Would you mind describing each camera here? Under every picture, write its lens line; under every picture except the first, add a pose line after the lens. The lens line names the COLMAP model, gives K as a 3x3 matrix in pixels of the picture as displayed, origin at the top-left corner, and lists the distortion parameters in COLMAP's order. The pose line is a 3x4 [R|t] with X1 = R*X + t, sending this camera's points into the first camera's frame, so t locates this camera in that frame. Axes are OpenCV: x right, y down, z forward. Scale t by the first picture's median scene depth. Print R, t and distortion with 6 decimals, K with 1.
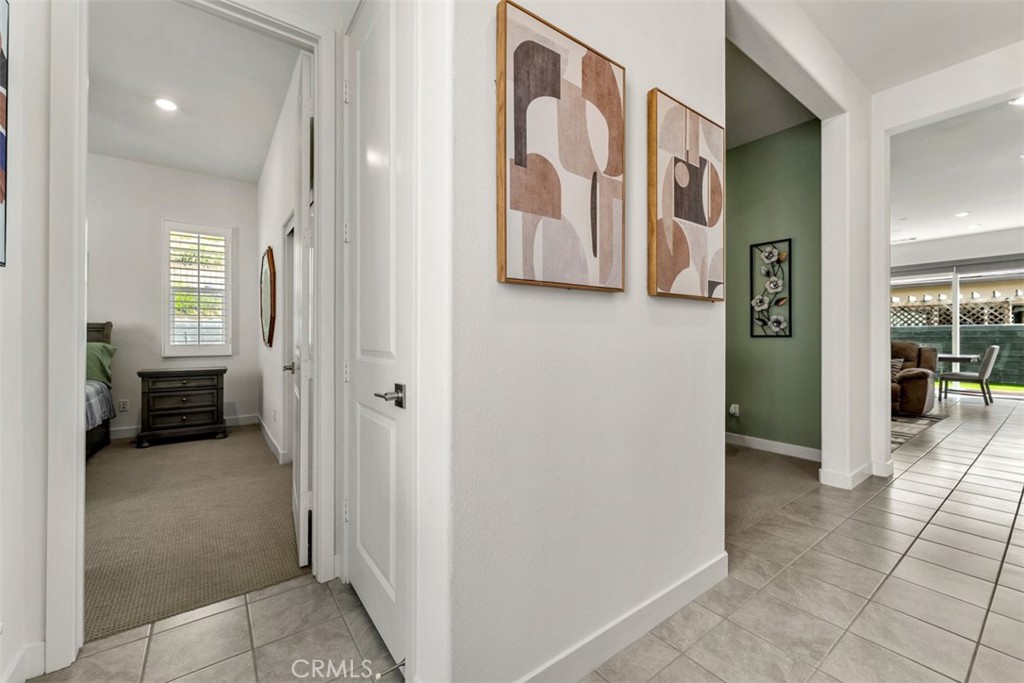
lens RADIAL K [[412.3, 0, 509.0], [0, 412.3, 336.1], [0, 0, 1]] dist [-0.003474, 0.001857]
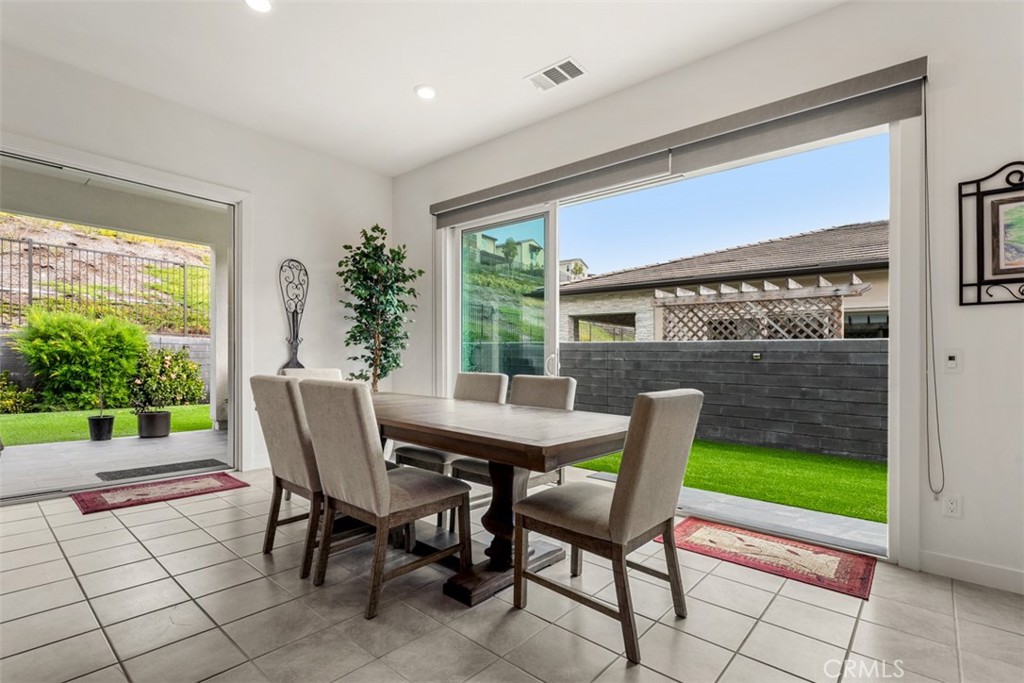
lens RADIAL K [[481.5, 0, 512.2], [0, 481.5, 354.3], [0, 0, 1]] dist [0.003645, -0.002980]
pose [[0.975297, 0.022325, 0.219769, 4.612118], [-0.020494, 0.999734, -0.010606, 0.036147], [-0.219947, 0.005840, 0.975494, 3.370691]]
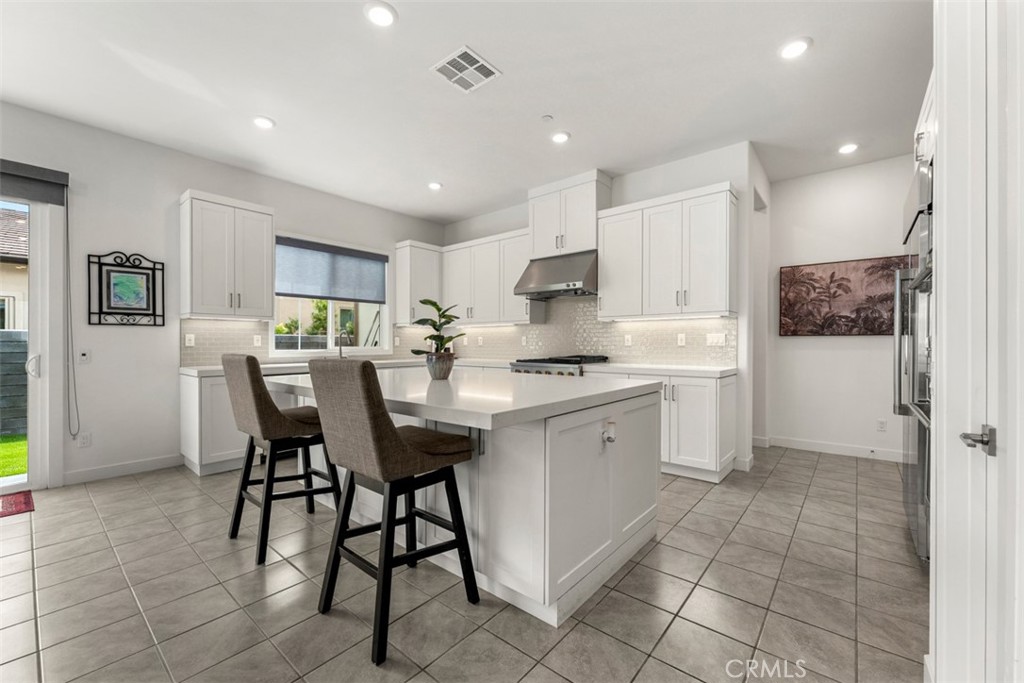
lens RADIAL K [[412.3, 0, 508.1], [0, 412.3, 340.9], [0, 0, 1]] dist [-0.003474, 0.001857]
pose [[-0.225600, 0.007191, 0.974193, 3.554442], [0.001846, 0.999974, -0.006954, -0.054261], [-0.974218, 0.000230, -0.225608, 2.782749]]
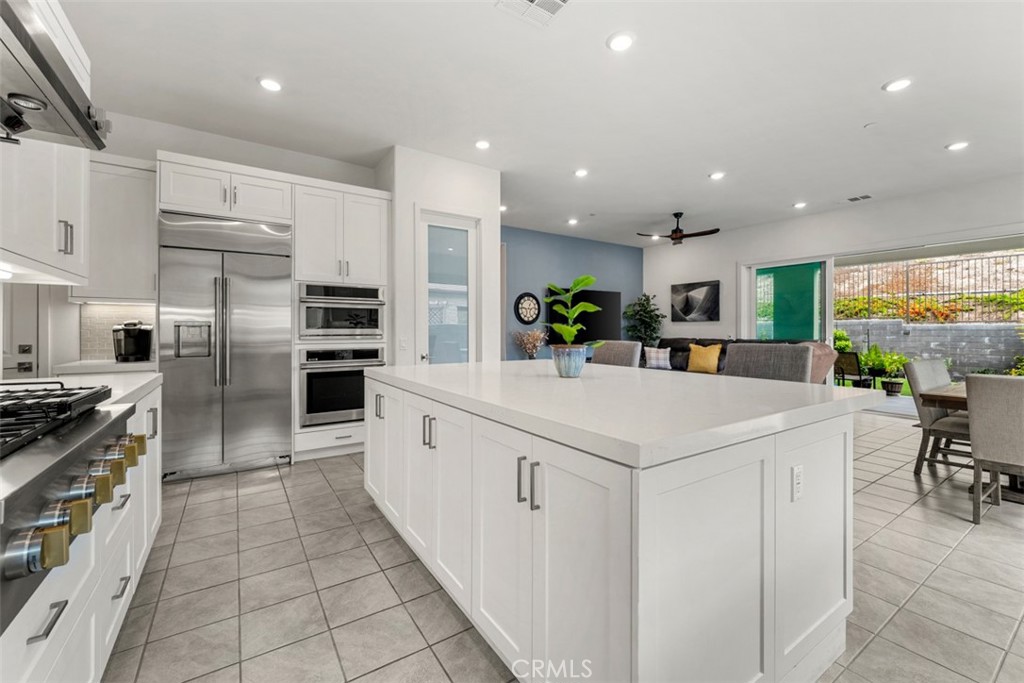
lens RADIAL K [[412.3, 0, 510.4], [0, 412.3, 333.4], [0, 0, 1]] dist [-0.003474, 0.001857]
pose [[-0.054812, 0.005971, -0.998479, 6.956028], [-0.001699, 0.999980, 0.006074, -0.063769], [0.998495, 0.002029, -0.054801, 2.536449]]
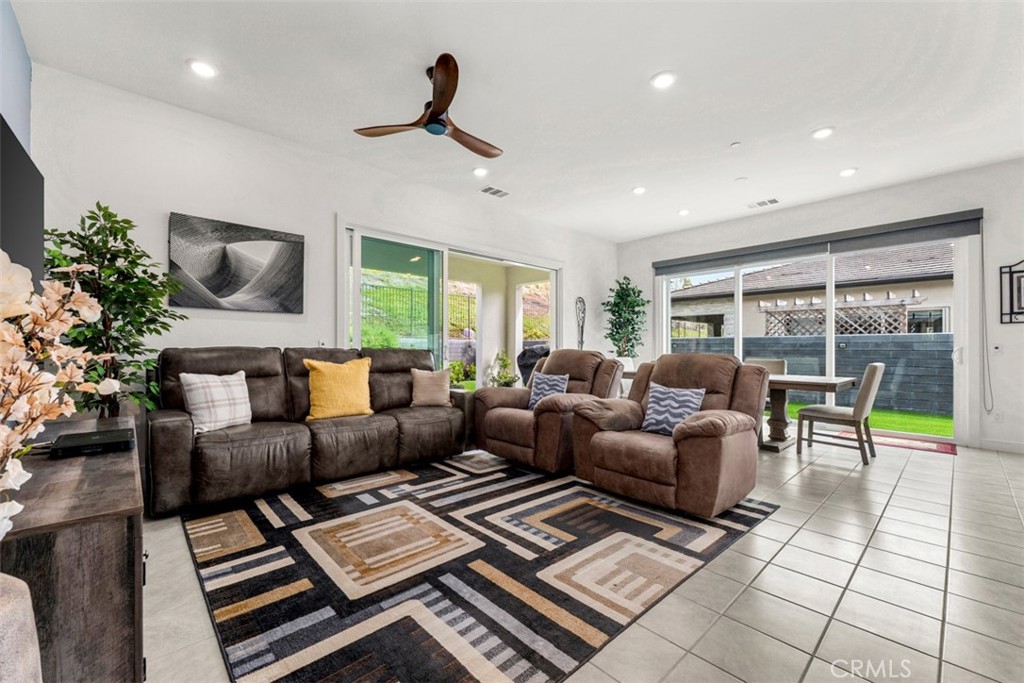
lens RADIAL K [[412.3, 0, 507.4], [0, 412.3, 351.1], [0, 0, 1]] dist [-0.003474, 0.001857]
pose [[0.994660, 0.004208, 0.103120, 2.614072], [-0.004629, 0.999982, 0.003852, 0.032323], [-0.103102, -0.004309, 0.994661, 2.047337]]
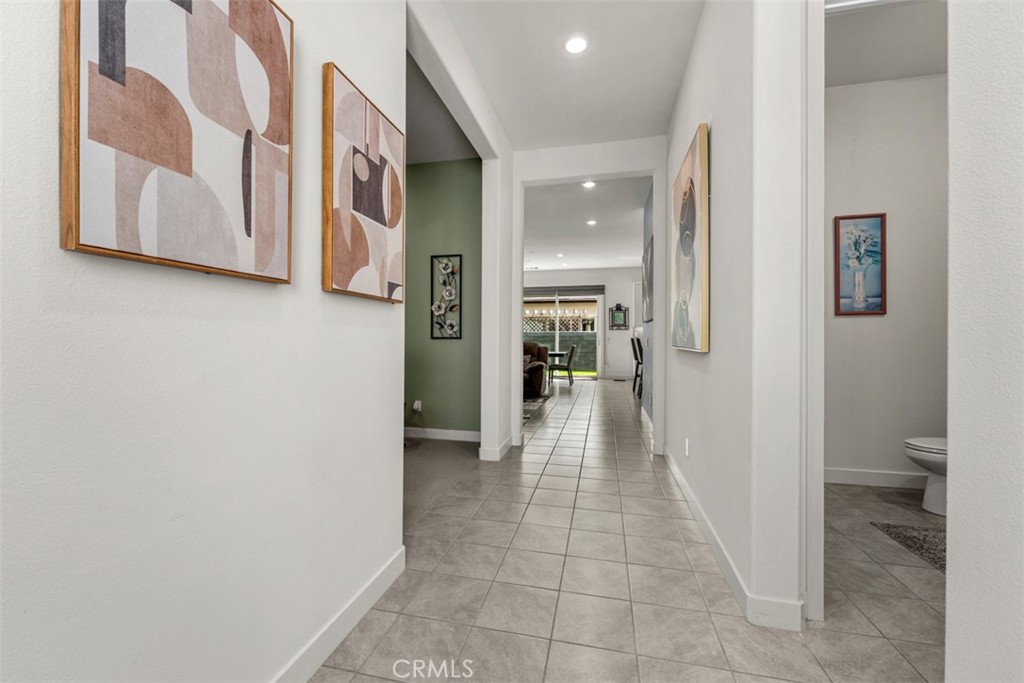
lens RADIAL K [[412.3, 0, 508.3], [0, 412.3, 338.3], [0, 0, 1]] dist [-0.003474, 0.001857]
pose [[0.759275, 0.004981, 0.650751, 0.068873], [-0.006395, 0.999980, -0.000193, 0.001794], [-0.650738, -0.004015, 0.759291, 0.061591]]
